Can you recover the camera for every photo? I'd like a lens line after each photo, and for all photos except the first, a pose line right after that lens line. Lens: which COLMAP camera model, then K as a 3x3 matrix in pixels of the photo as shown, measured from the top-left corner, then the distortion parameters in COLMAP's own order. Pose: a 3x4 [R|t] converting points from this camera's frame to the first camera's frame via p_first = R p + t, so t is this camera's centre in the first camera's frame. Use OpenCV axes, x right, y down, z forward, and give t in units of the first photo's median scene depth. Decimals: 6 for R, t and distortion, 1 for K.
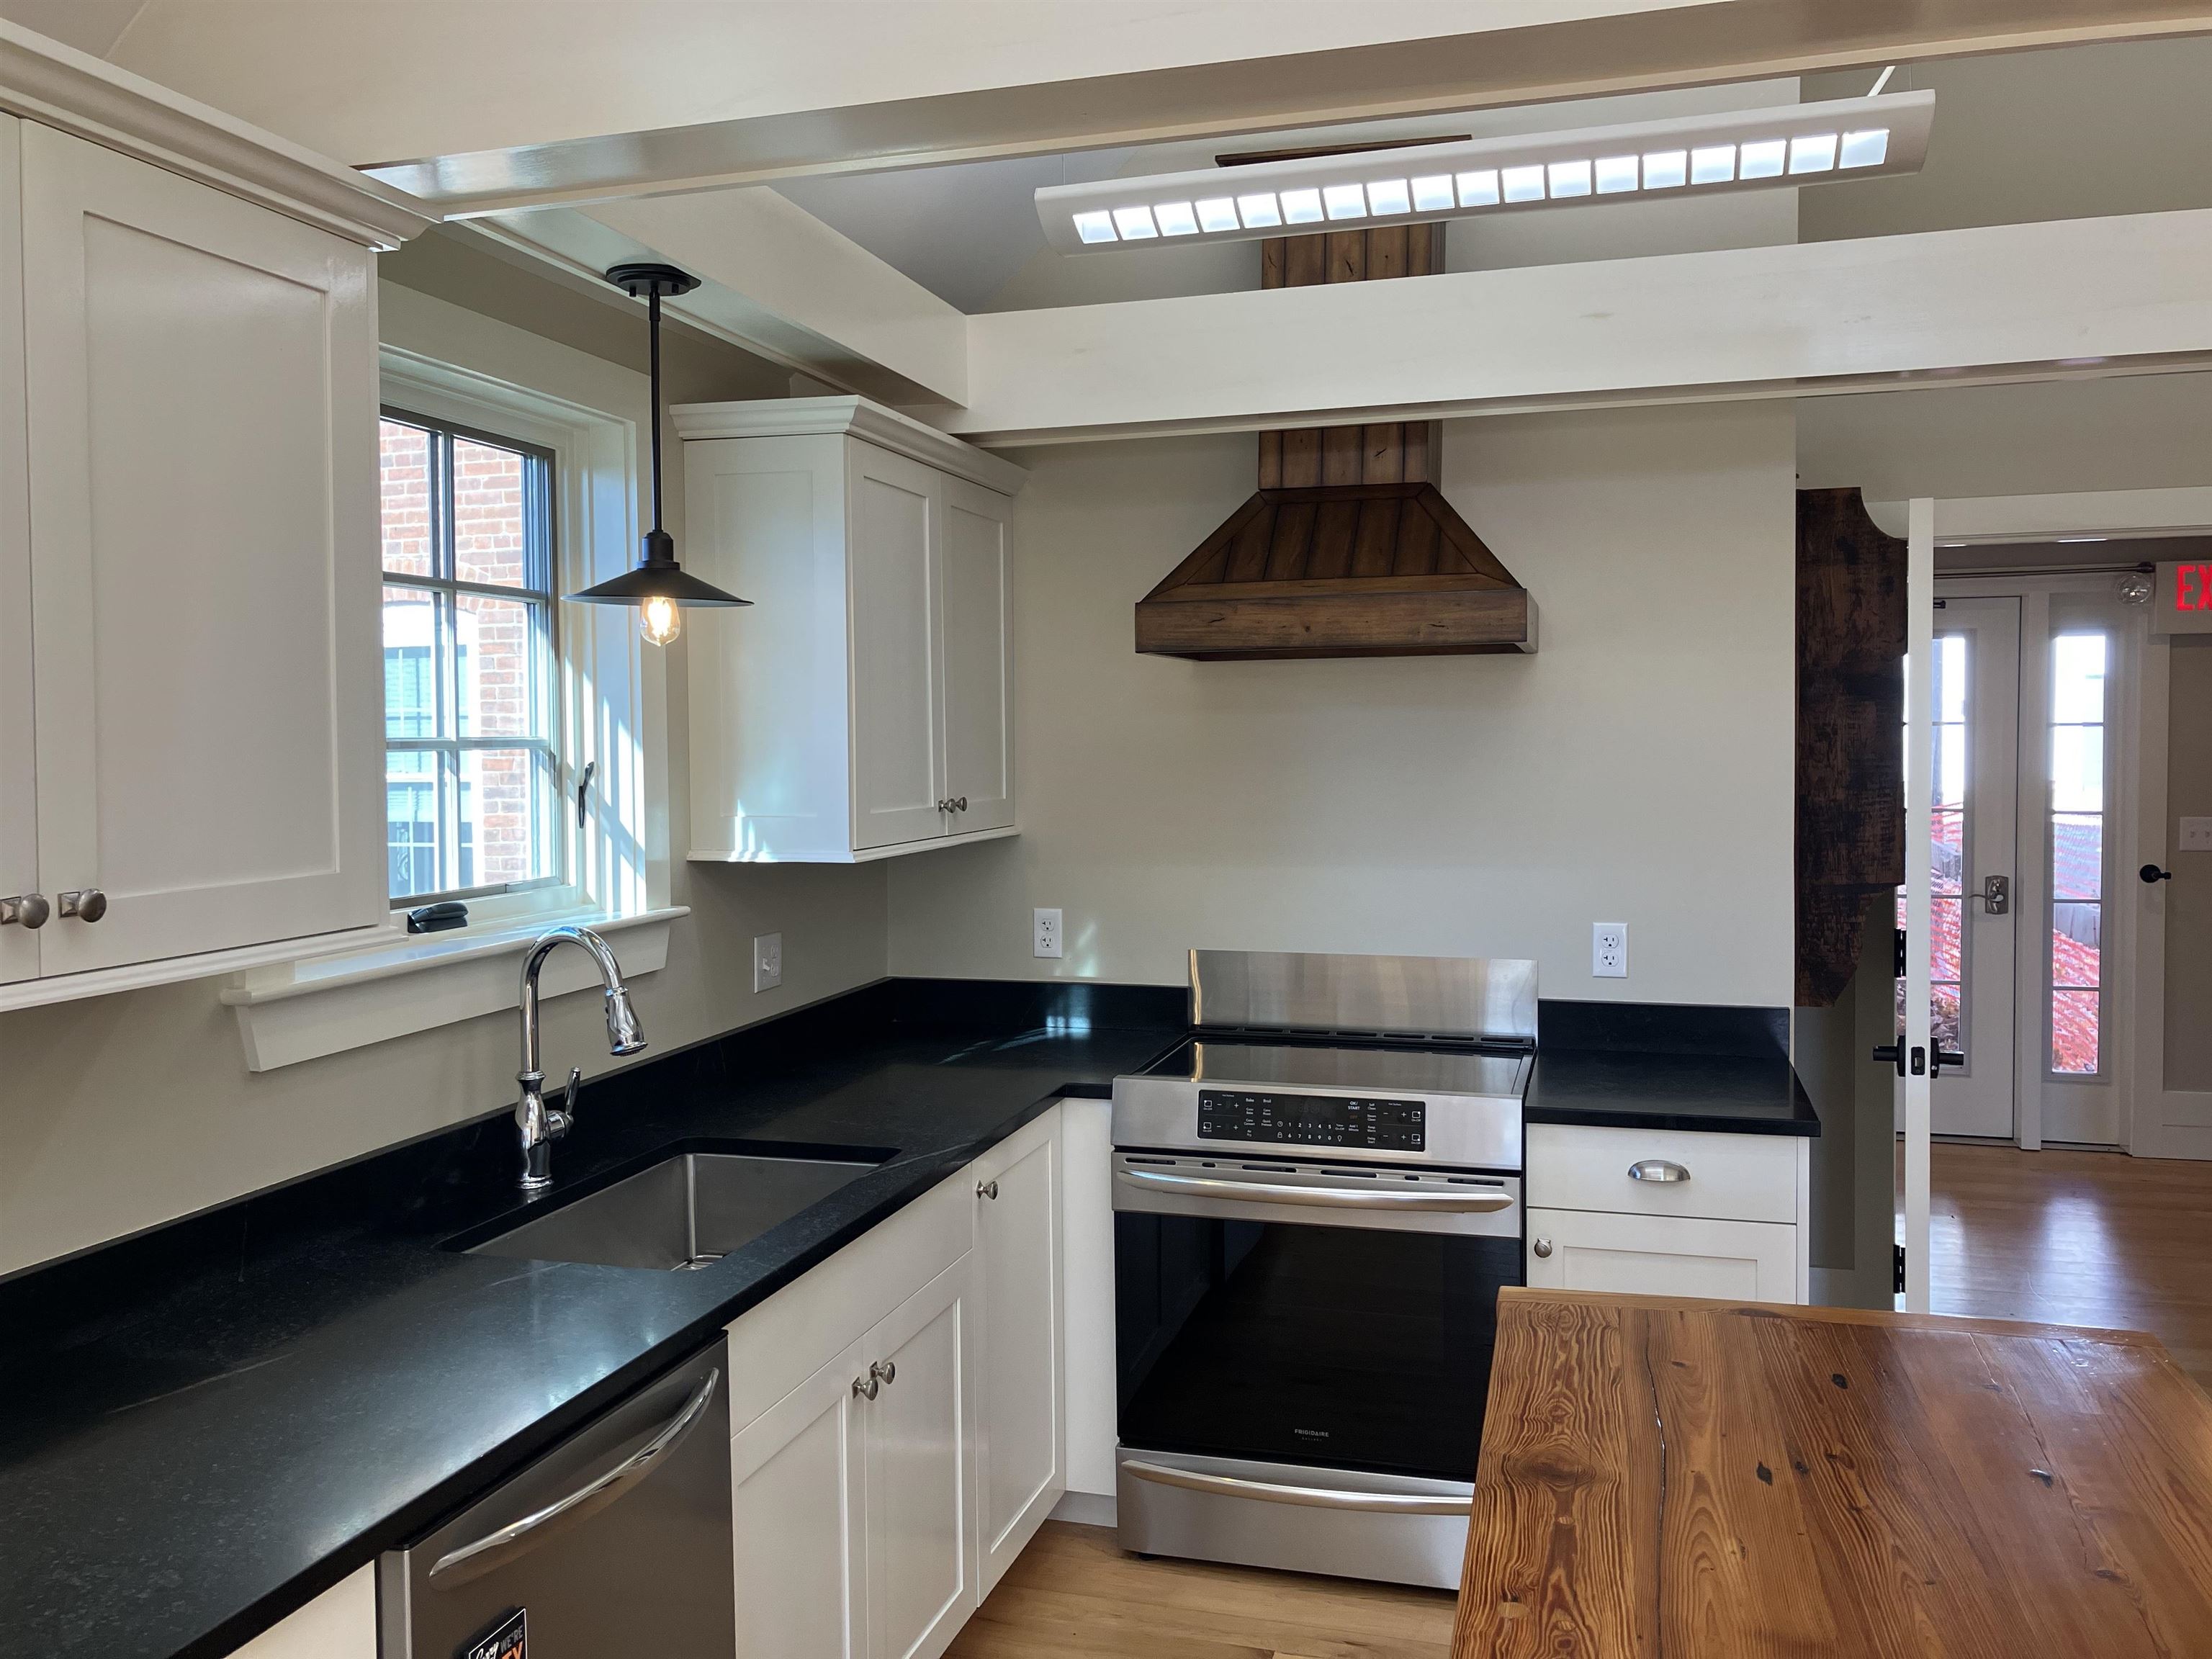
lens RADIAL K [[1828.1, 0, 1087.2], [0, 1828.1, 807.3], [0, 0, 1]] dist [0.080688, -0.174446]
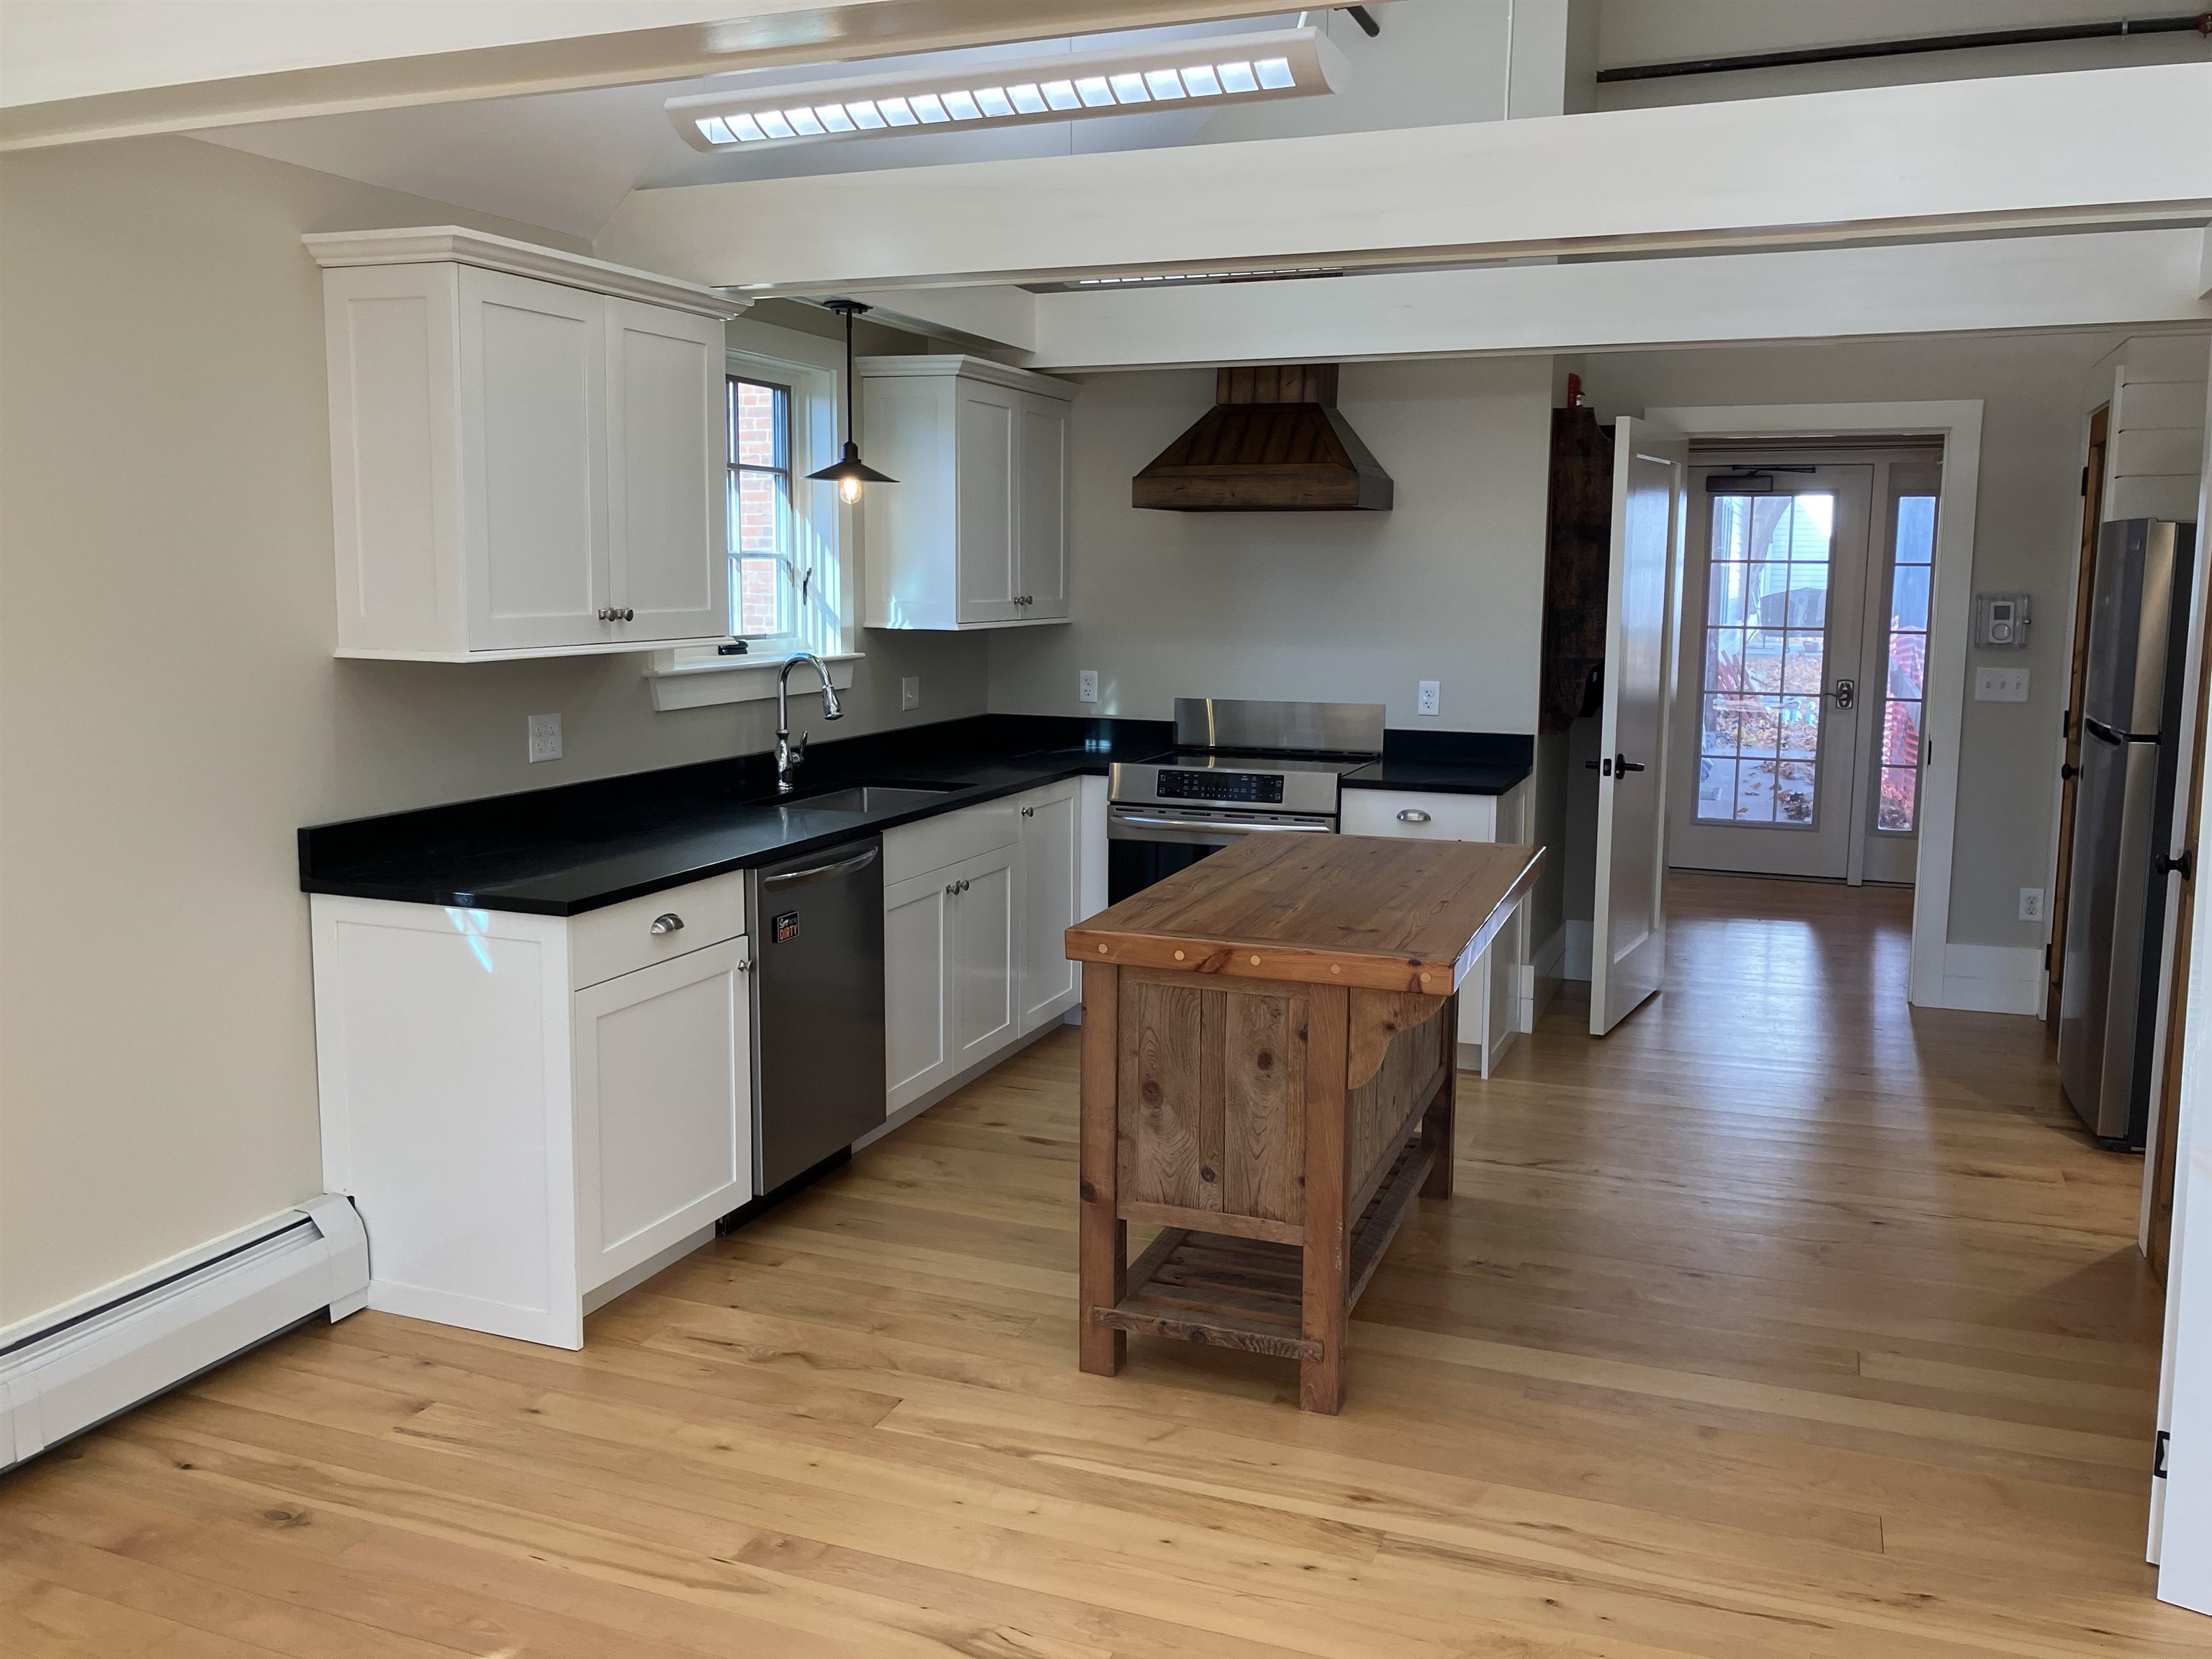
lens RADIAL K [[1819.0, 0, 1104.1], [0, 1819.0, 814.3], [0, 0, 1]] dist [0.170937, -0.548688]
pose [[0.996505, 0.027938, -0.078721, 0.152051], [-0.020338, 0.995198, 0.095741, 0.036273], [0.081017, -0.093806, 0.992289, -0.724356]]
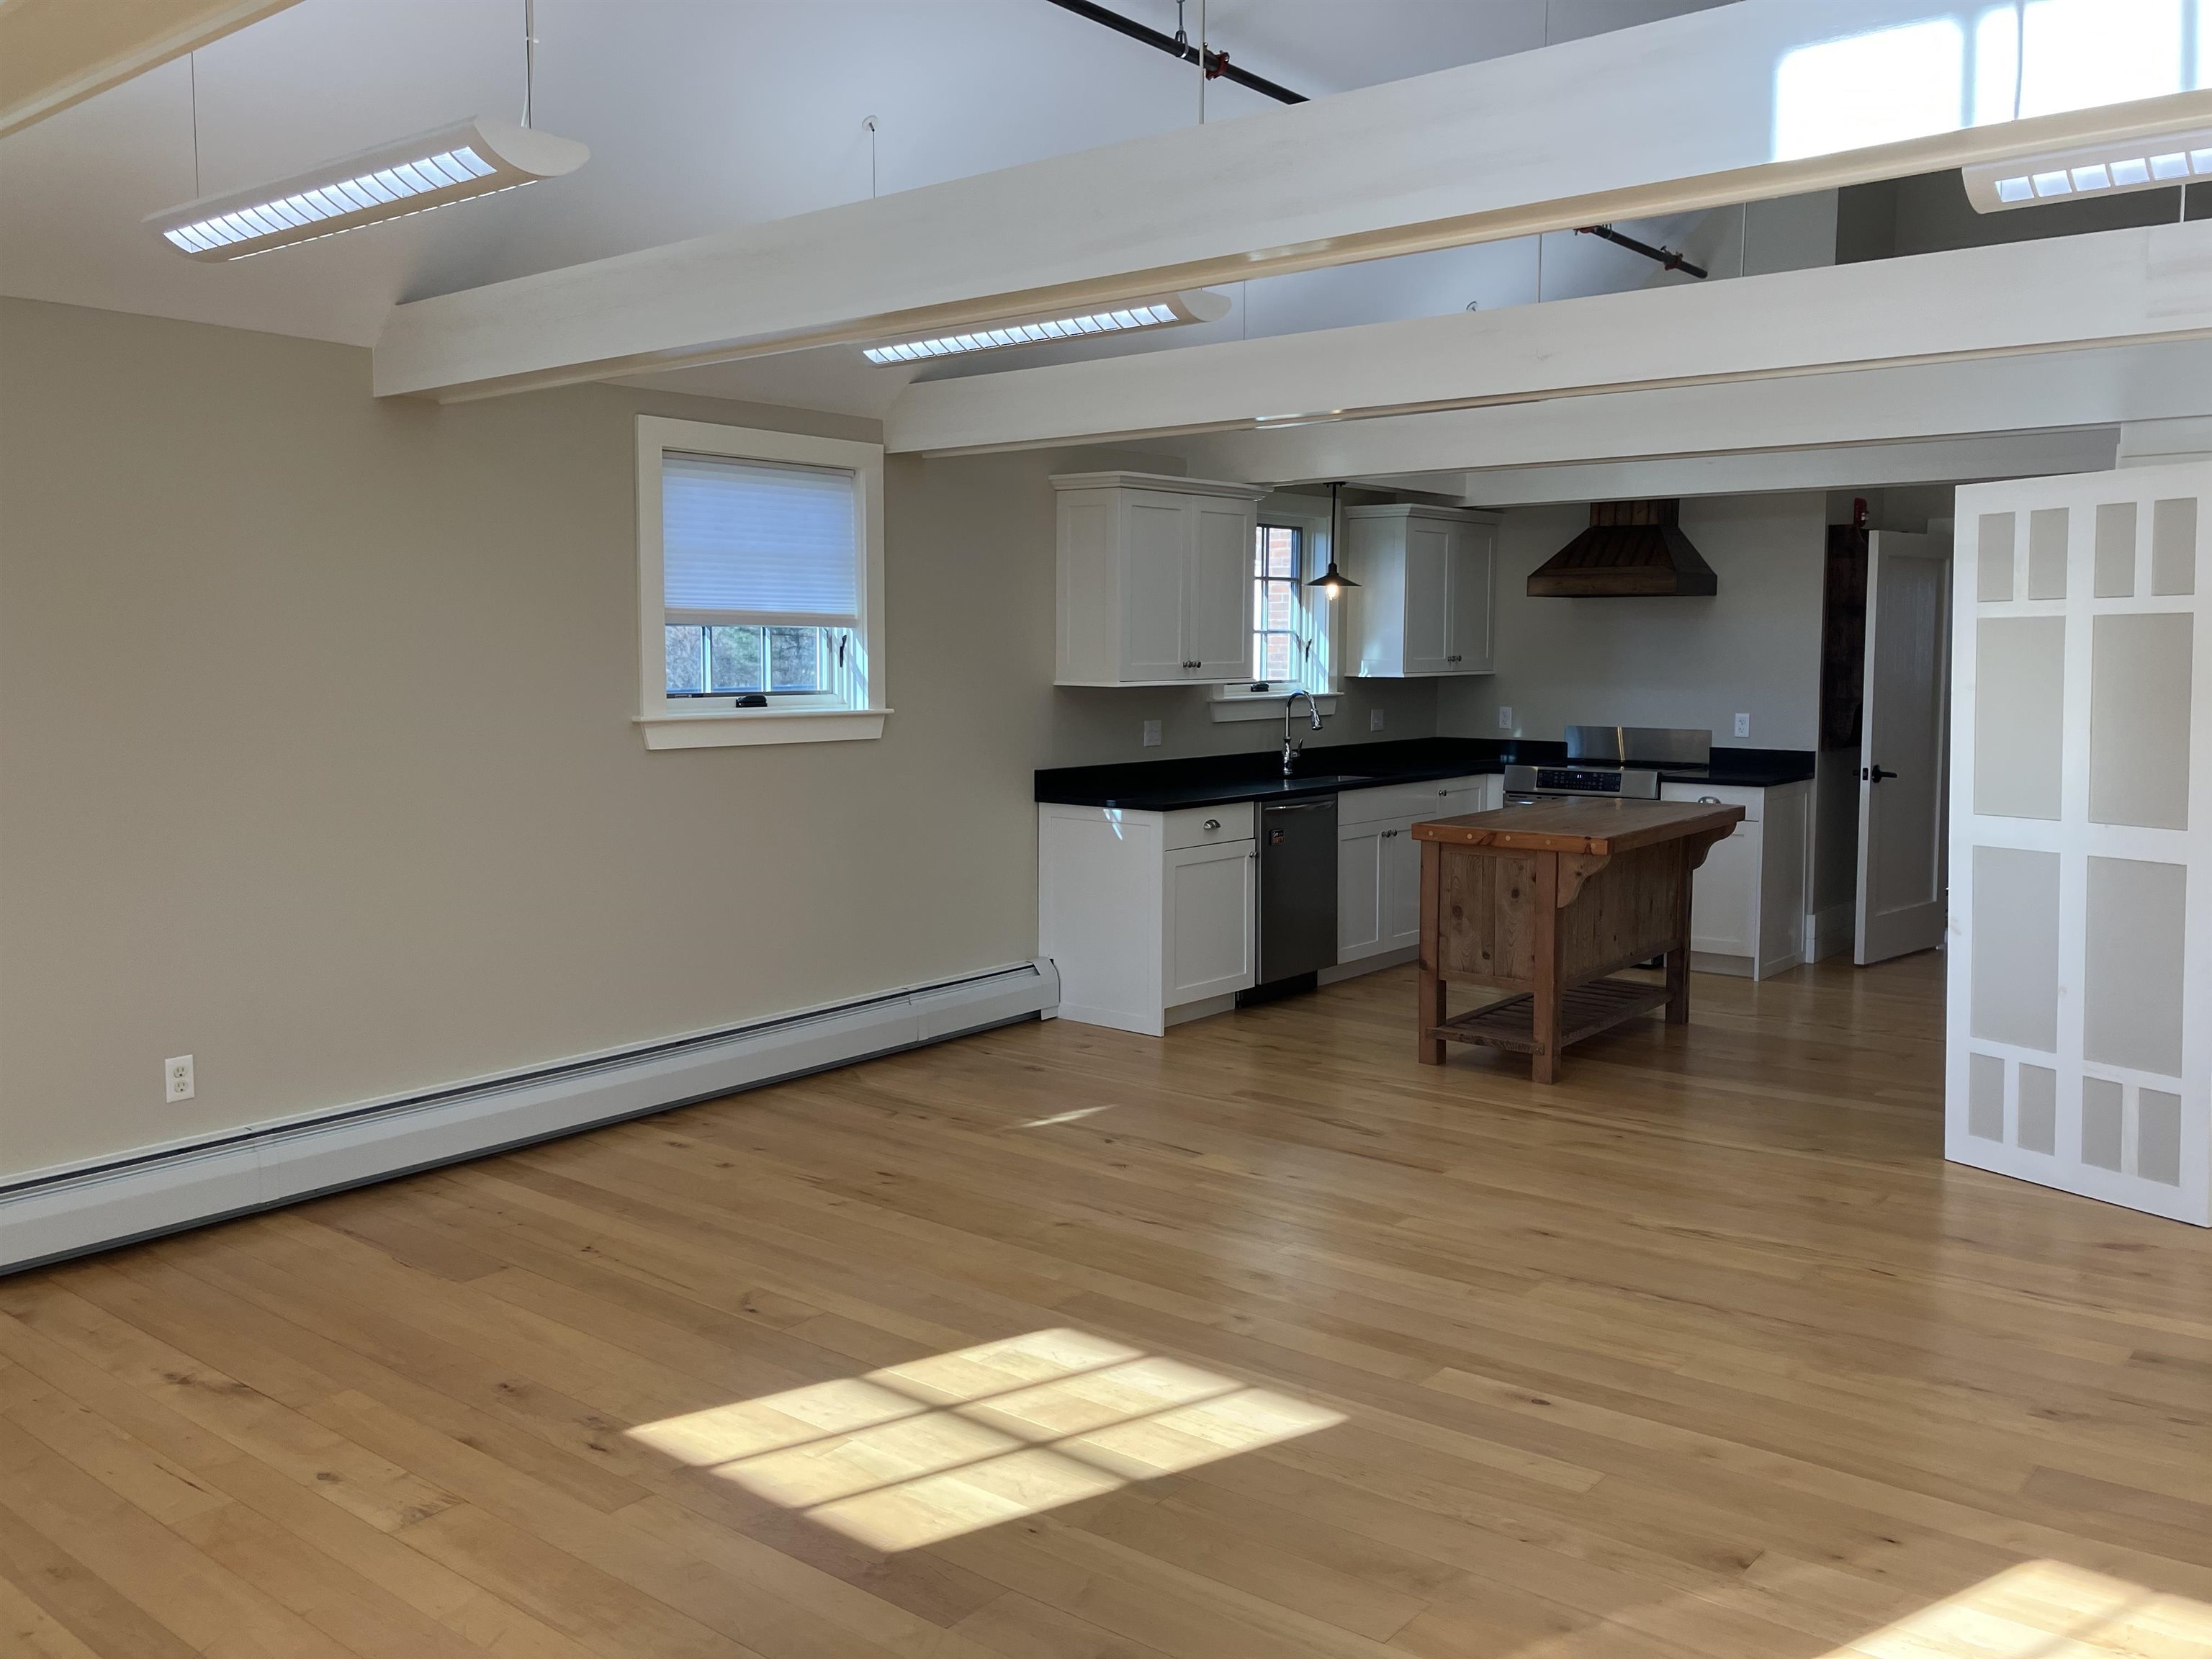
lens RADIAL K [[1819.0, 0, 1104.1], [0, 1819.0, 814.3], [0, 0, 1]] dist [0.170937, -0.548688]
pose [[0.924541, 0.046126, -0.378282, 0.495350], [-0.024924, 0.997841, 0.060758, 0.079517], [0.380268, -0.046745, 0.923694, -1.674933]]
